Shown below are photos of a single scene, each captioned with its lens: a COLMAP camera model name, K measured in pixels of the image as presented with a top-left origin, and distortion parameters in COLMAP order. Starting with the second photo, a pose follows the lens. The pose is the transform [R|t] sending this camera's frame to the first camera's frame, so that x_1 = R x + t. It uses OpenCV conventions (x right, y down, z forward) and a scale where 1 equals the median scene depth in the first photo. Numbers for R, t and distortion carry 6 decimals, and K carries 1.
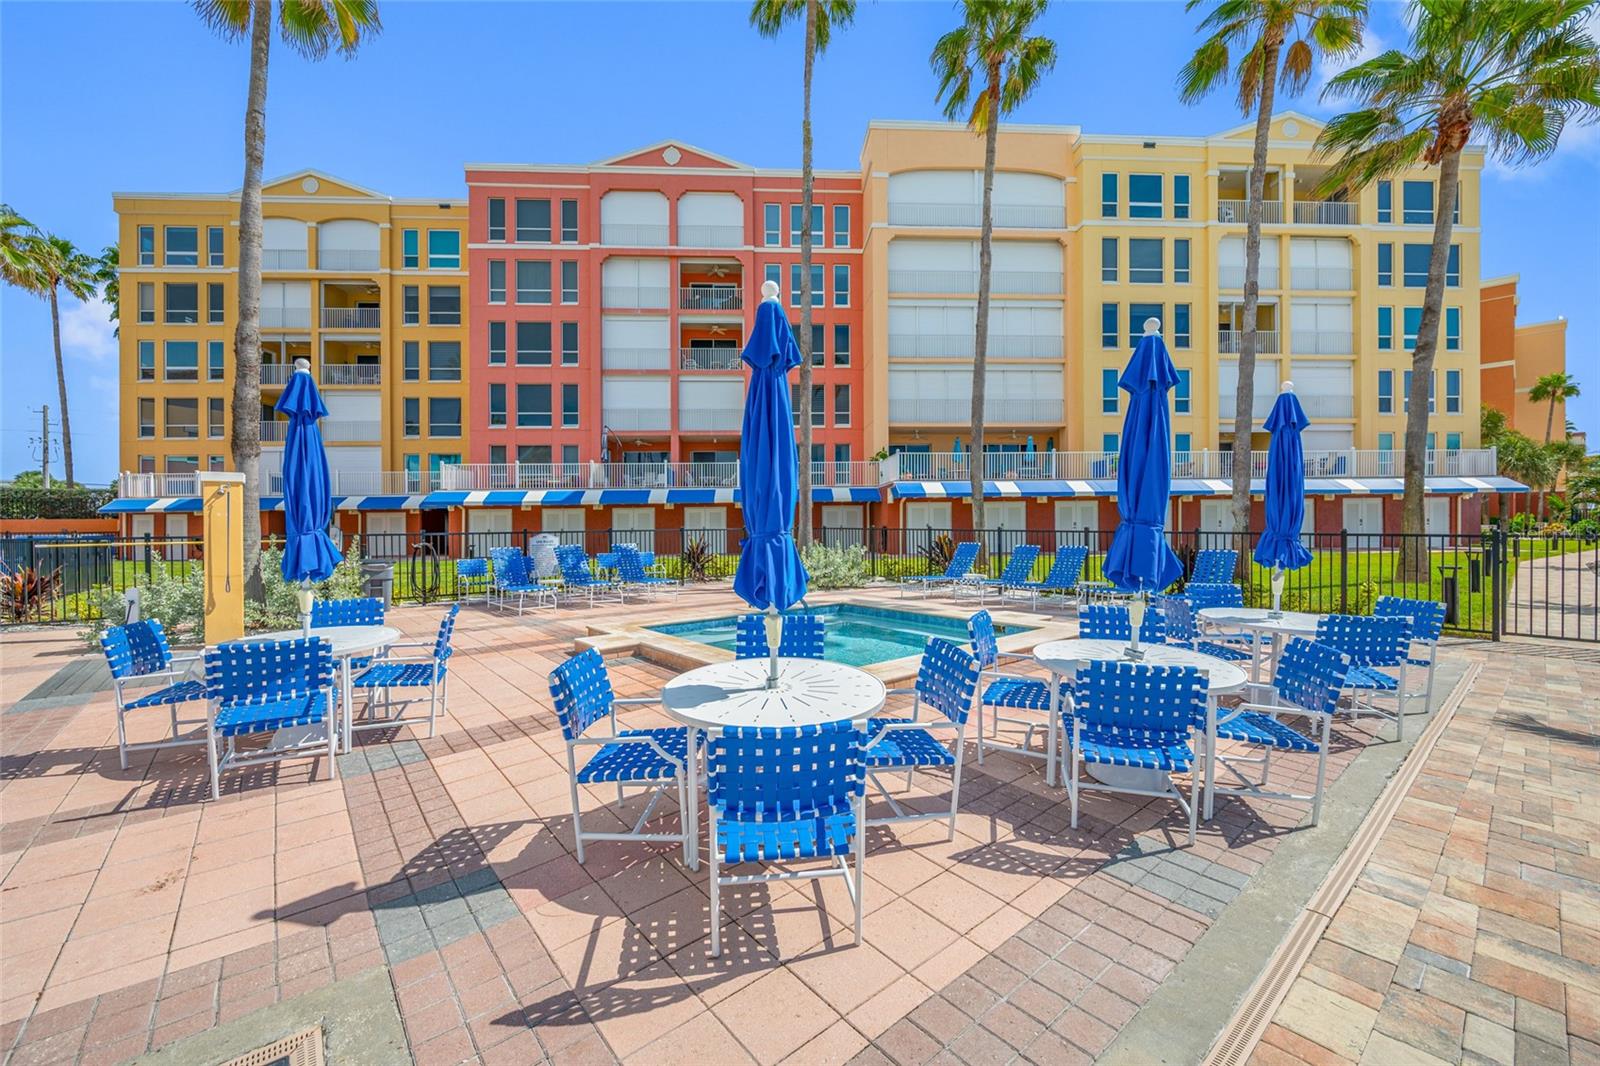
lens RADIAL K [[645.5, 0, 788.0], [0, 645.5, 518.7], [0, 0, 1]] dist [0.000109, -0.000177]
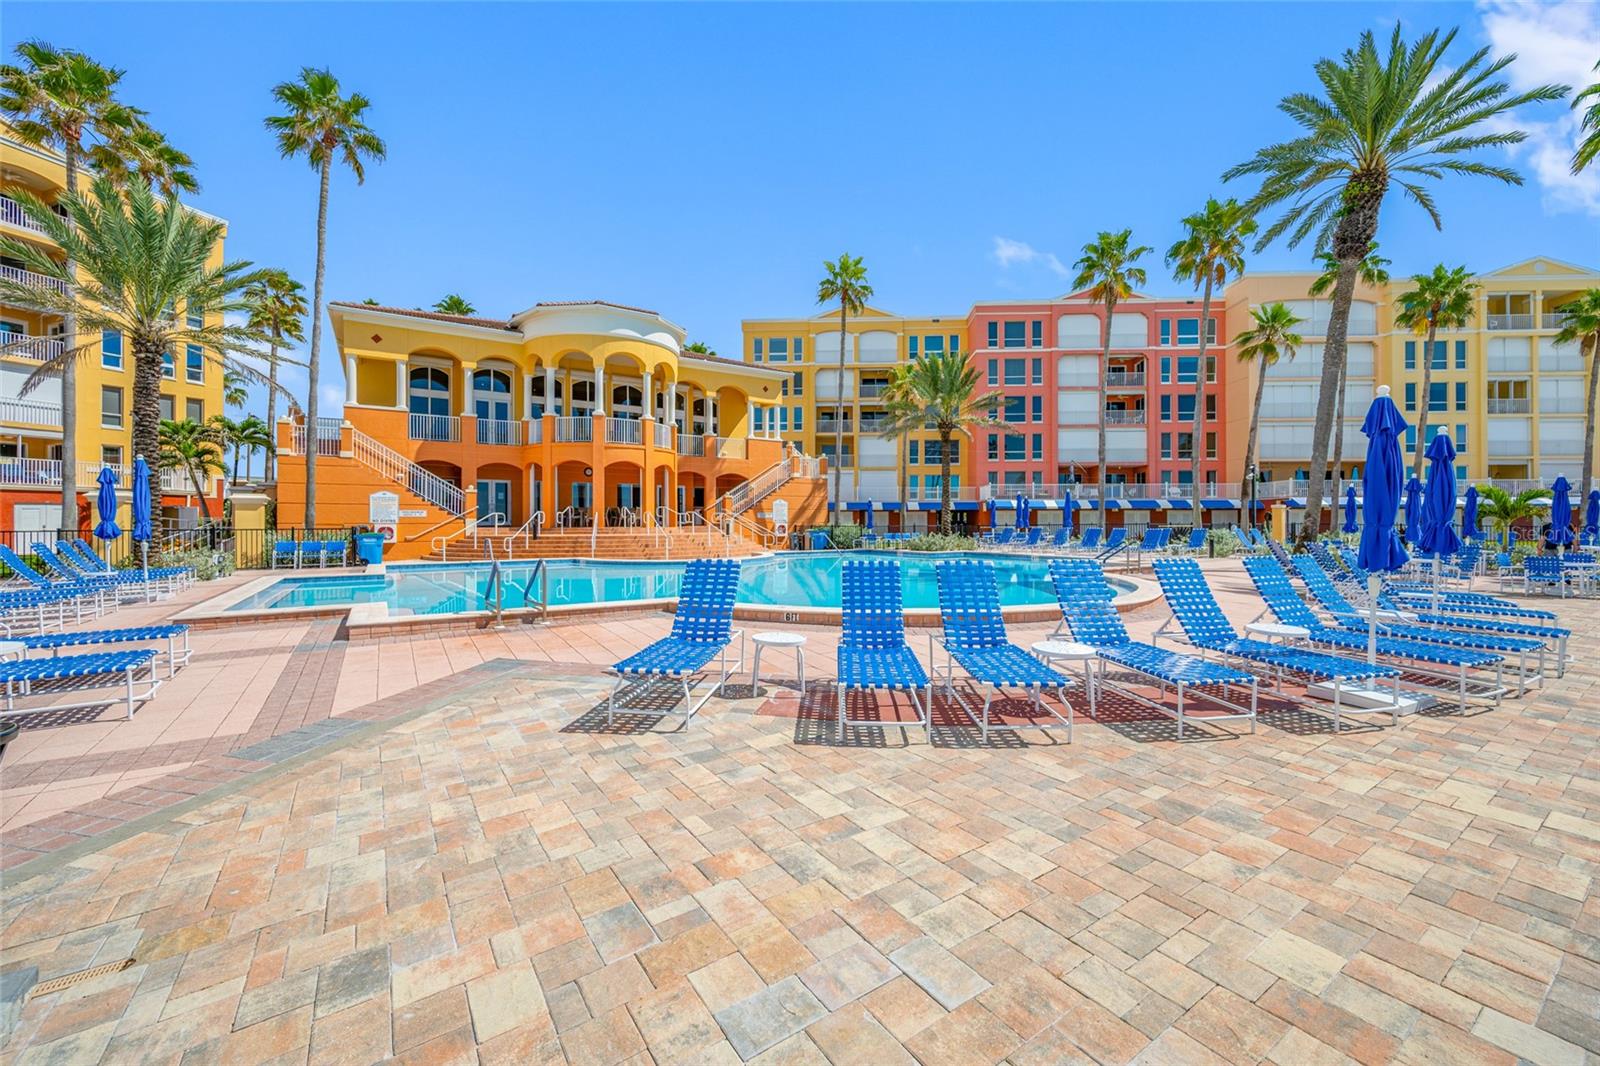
lens RADIAL K [[628.1, 0, 811.5], [0, 628.1, 517.1], [0, 0, 1]] dist [-0.000611, 0.000040]
pose [[0.993156, 0.011233, -0.116254, -0.713926], [-0.012091, 0.999905, -0.006678, 0.018343], [0.116168, 0.008038, 0.993197, -0.635317]]
